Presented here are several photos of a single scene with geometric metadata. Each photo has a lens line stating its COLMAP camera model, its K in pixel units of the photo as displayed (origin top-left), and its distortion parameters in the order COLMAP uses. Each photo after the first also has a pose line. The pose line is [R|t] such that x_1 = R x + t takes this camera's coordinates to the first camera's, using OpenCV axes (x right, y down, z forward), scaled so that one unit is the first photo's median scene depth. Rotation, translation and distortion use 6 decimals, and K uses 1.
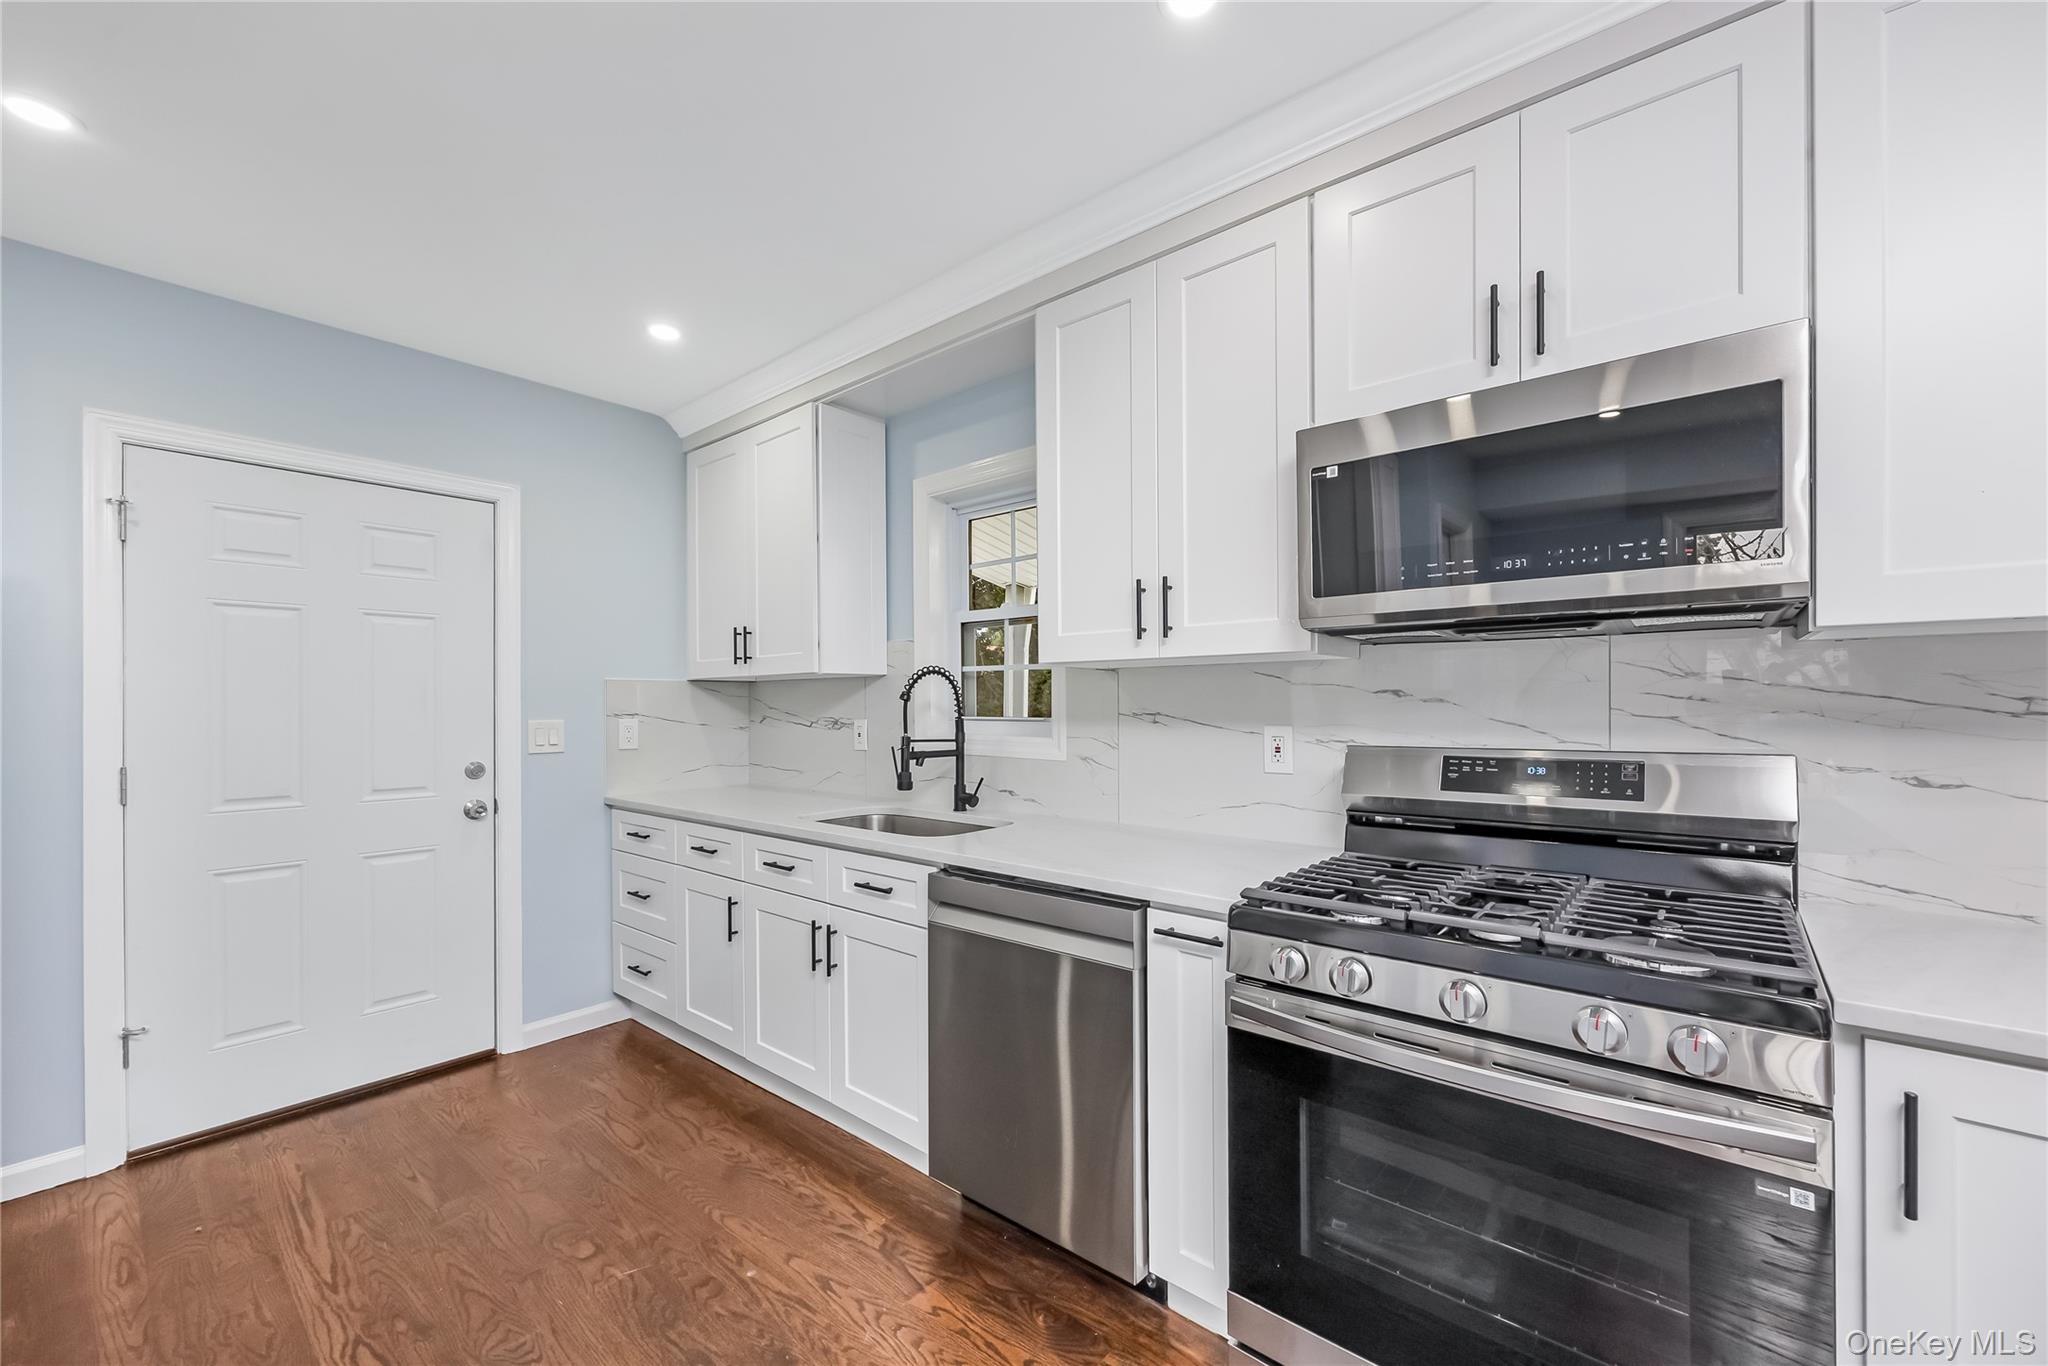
lens RADIAL K [[812.4, 0, 1030.4], [0, 812.4, 701.2], [0, 0, 1]] dist [-0.002080, -0.000019]
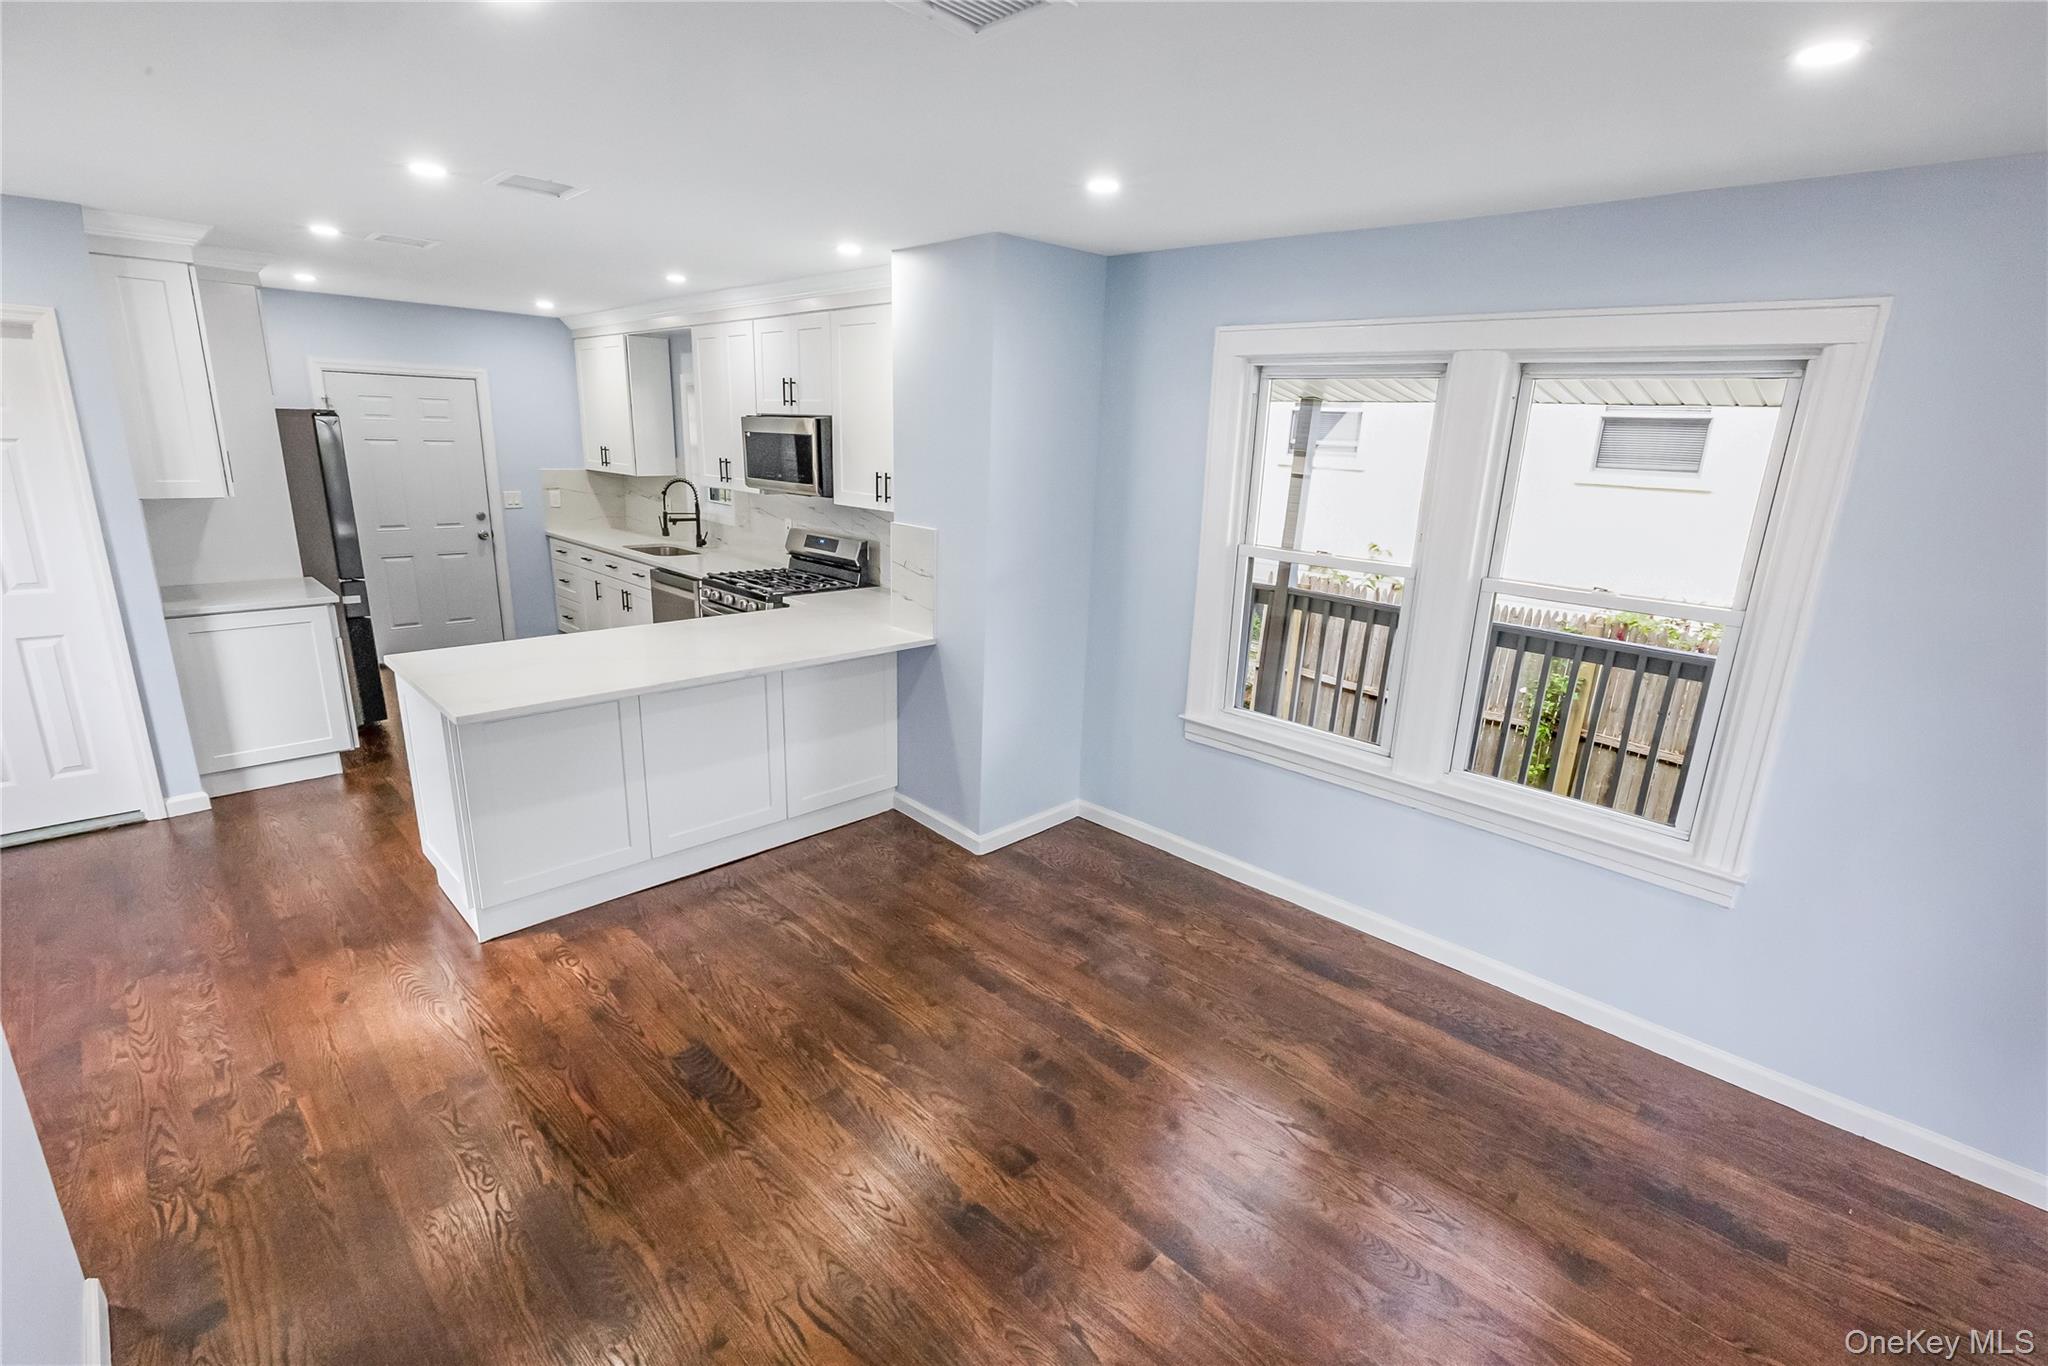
lens RADIAL K [[957.1, 0, 1040.5], [0, 957.1, 691.3], [0, 0, 1]] dist [-0.014557, -0.000741]
pose [[0.995745, 0.060976, -0.069090, 1.044542], [-0.040257, 0.962278, 0.269072, -0.219252], [0.082890, -0.265145, 0.960639, -1.493880]]
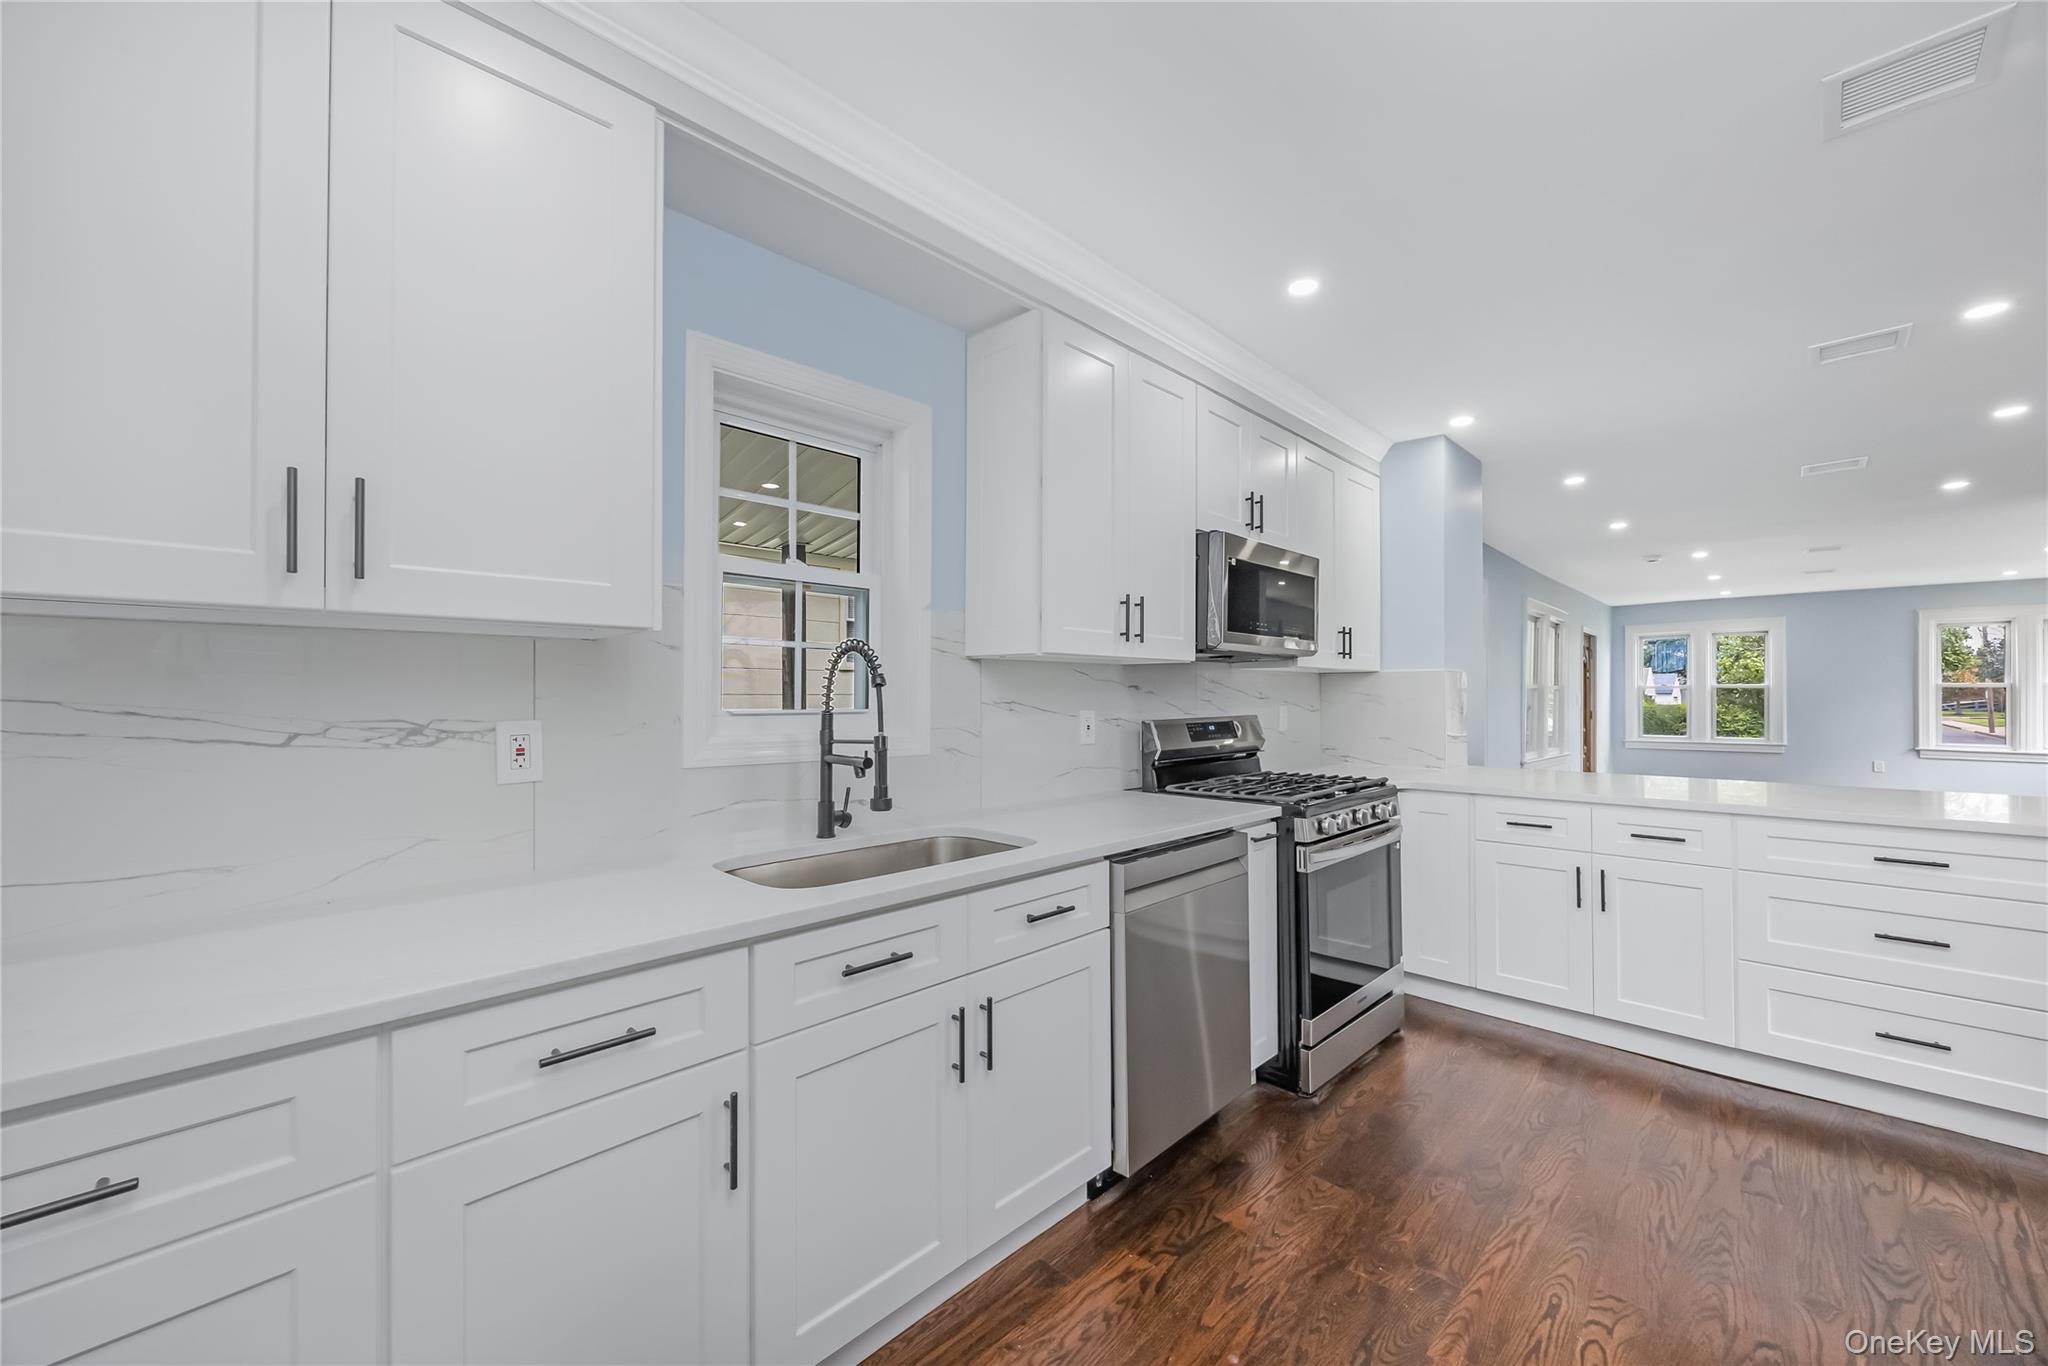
lens RADIAL K [[785.4, 0, 1061.0], [0, 785.4, 686.4], [0, 0, 1]] dist [0.011784, 0.000019]
pose [[0.052037, 0.015703, 0.998522, -0.825102], [-0.004462, 0.999870, -0.015492, 0.009337], [-0.998635, -0.003649, 0.052100, 0.787868]]
